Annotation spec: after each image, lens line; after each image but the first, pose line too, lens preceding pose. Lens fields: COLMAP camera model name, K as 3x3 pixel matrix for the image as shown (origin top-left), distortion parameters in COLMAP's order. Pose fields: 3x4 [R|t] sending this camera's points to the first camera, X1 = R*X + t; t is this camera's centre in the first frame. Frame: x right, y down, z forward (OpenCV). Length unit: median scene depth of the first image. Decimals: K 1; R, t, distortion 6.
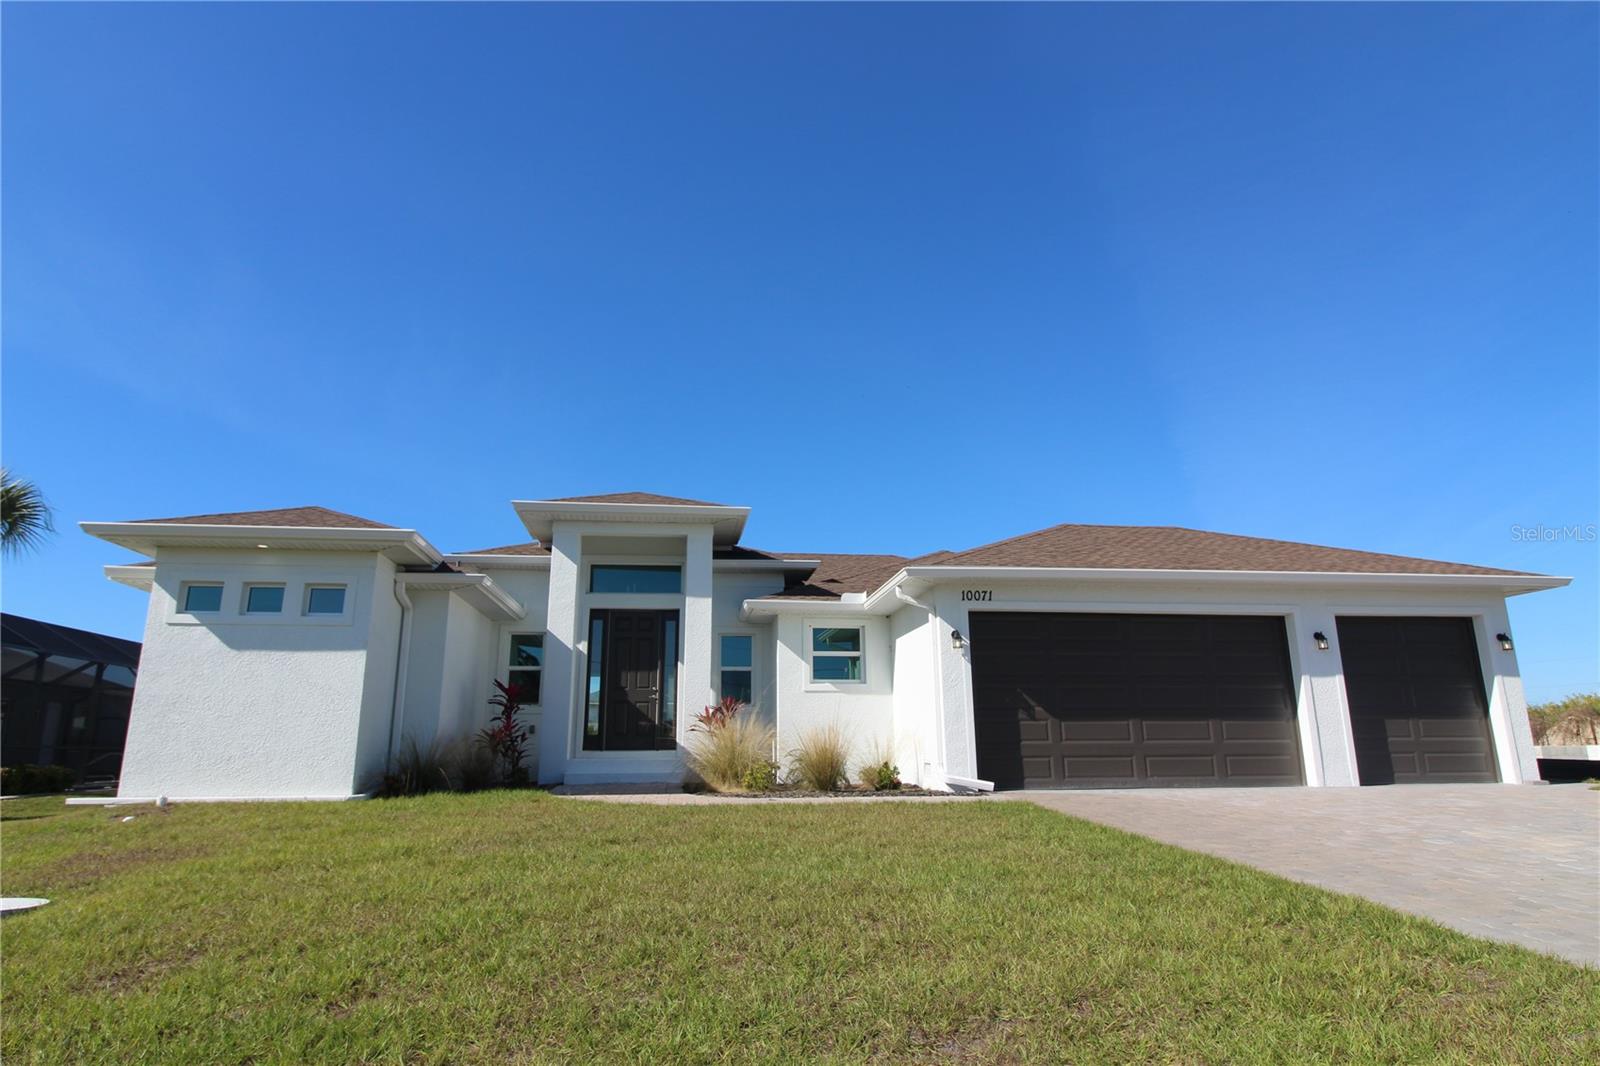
lens RADIAL K [[911.2, 0, 794.6], [0, 911.2, 527.3], [0, 0, 1]] dist [0.008381, -0.004813]
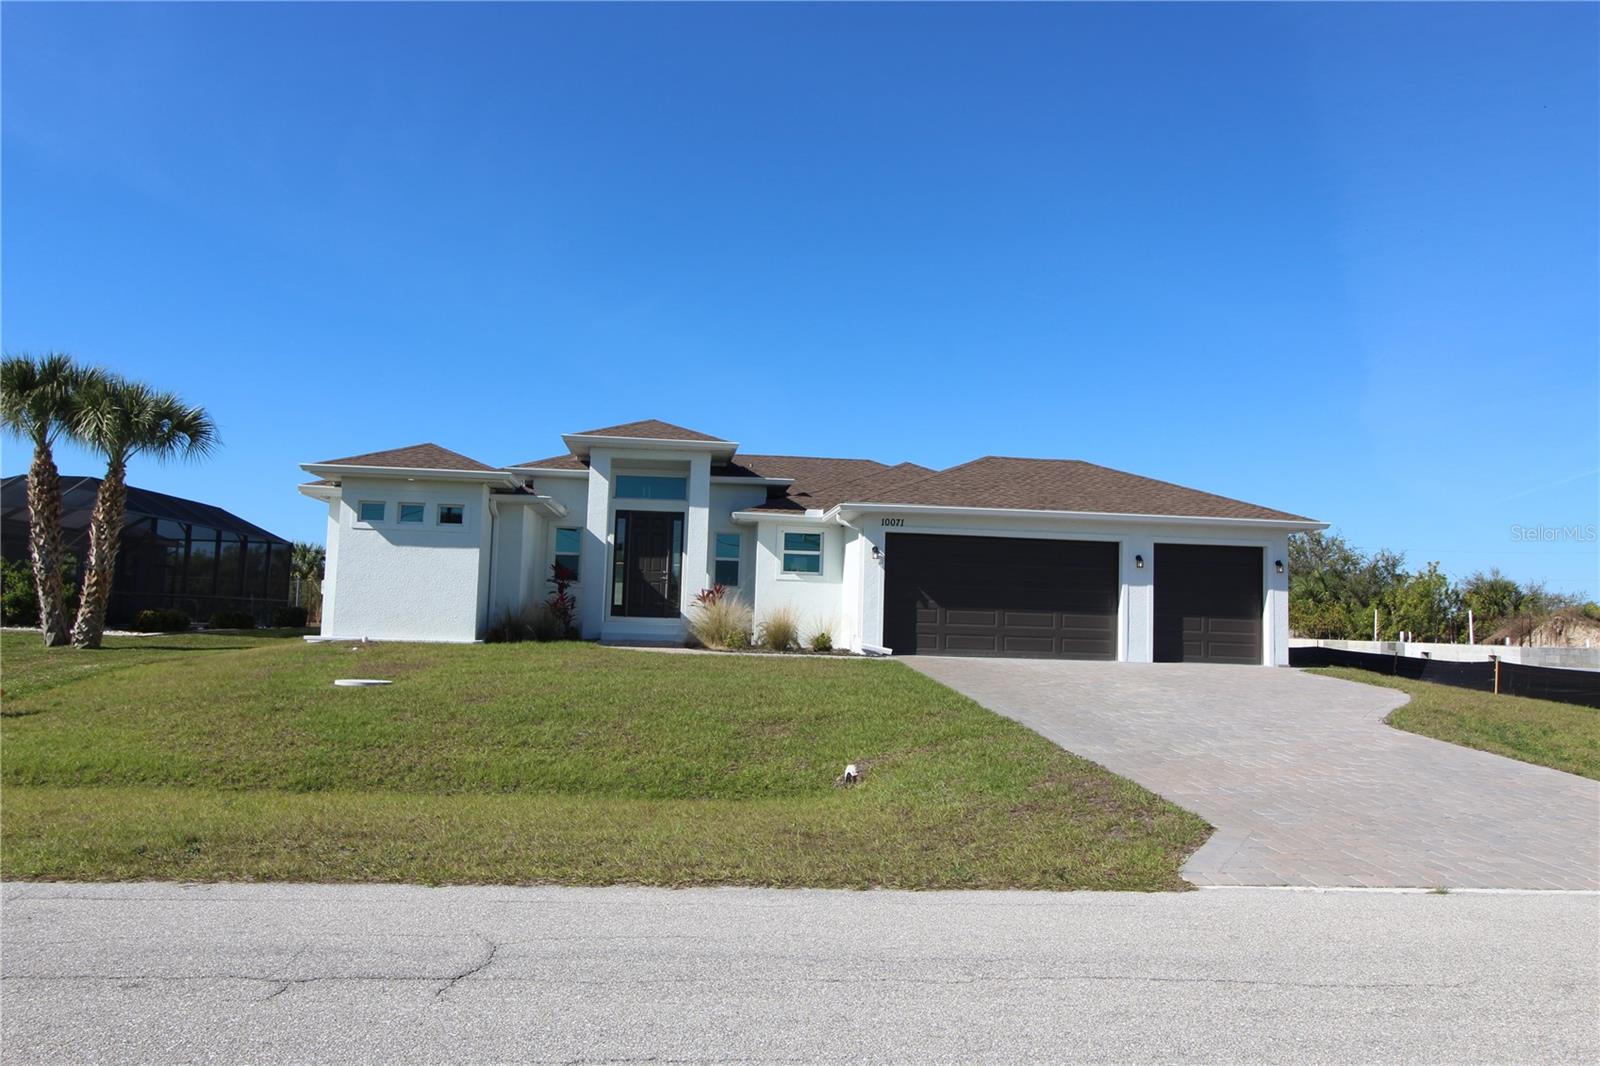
lens RADIAL K [[1138.6, 0, 799.9], [0, 1138.6, 523.4], [0, 0, 1]] dist [0.039811, 0.005604]
pose [[0.999060, 0.036731, -0.023026, 0.094303], [-0.032588, 0.986597, 0.159888, -0.198763], [0.028590, -0.158988, 0.986867, -0.745472]]
